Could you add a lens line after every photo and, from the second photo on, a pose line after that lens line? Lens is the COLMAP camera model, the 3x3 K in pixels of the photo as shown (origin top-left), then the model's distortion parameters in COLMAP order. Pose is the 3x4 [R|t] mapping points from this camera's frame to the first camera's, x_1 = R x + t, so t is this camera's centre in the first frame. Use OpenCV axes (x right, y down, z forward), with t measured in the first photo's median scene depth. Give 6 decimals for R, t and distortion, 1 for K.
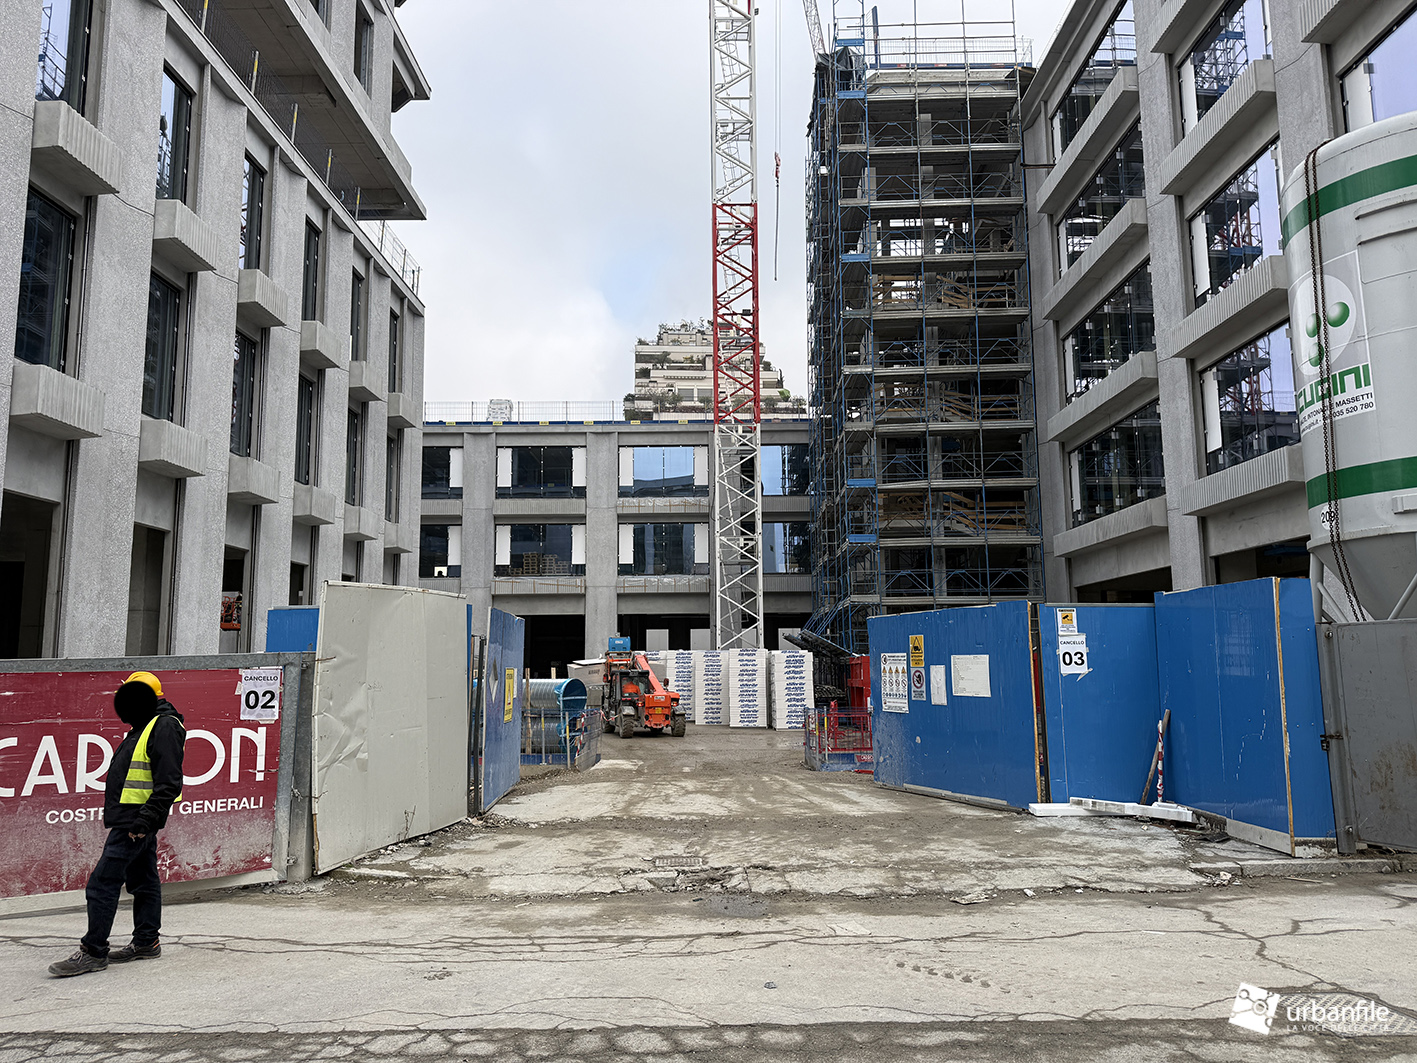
lens RADIAL K [[1004.0, 0, 726.1], [0, 1004.0, 530.1], [0, 0, 1]] dist [0.068501, -0.082470]
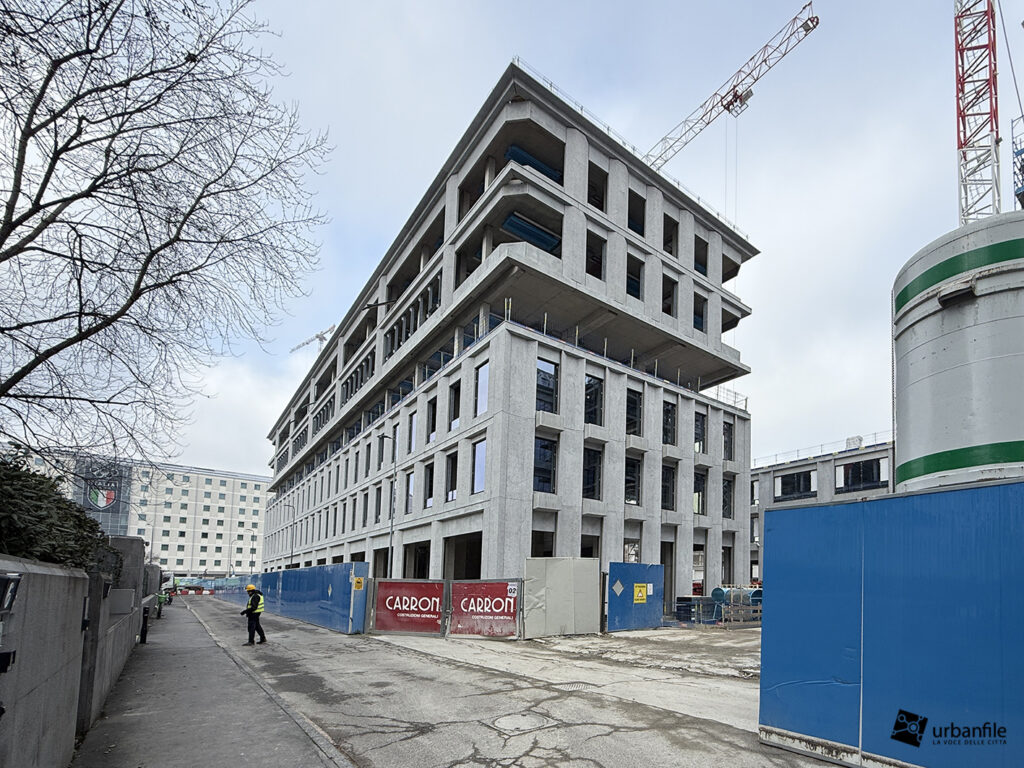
lens RADIAL K [[450.0, 0, 514.8], [0, 450.0, 542.9], [0, 0, 1]] dist [-0.002424, 0.000410]
pose [[0.614328, -0.066233, -0.786266, 0.333482], [0.103802, 0.994594, -0.002679, -0.001244], [0.782193, -0.079970, 0.617883, -0.000609]]
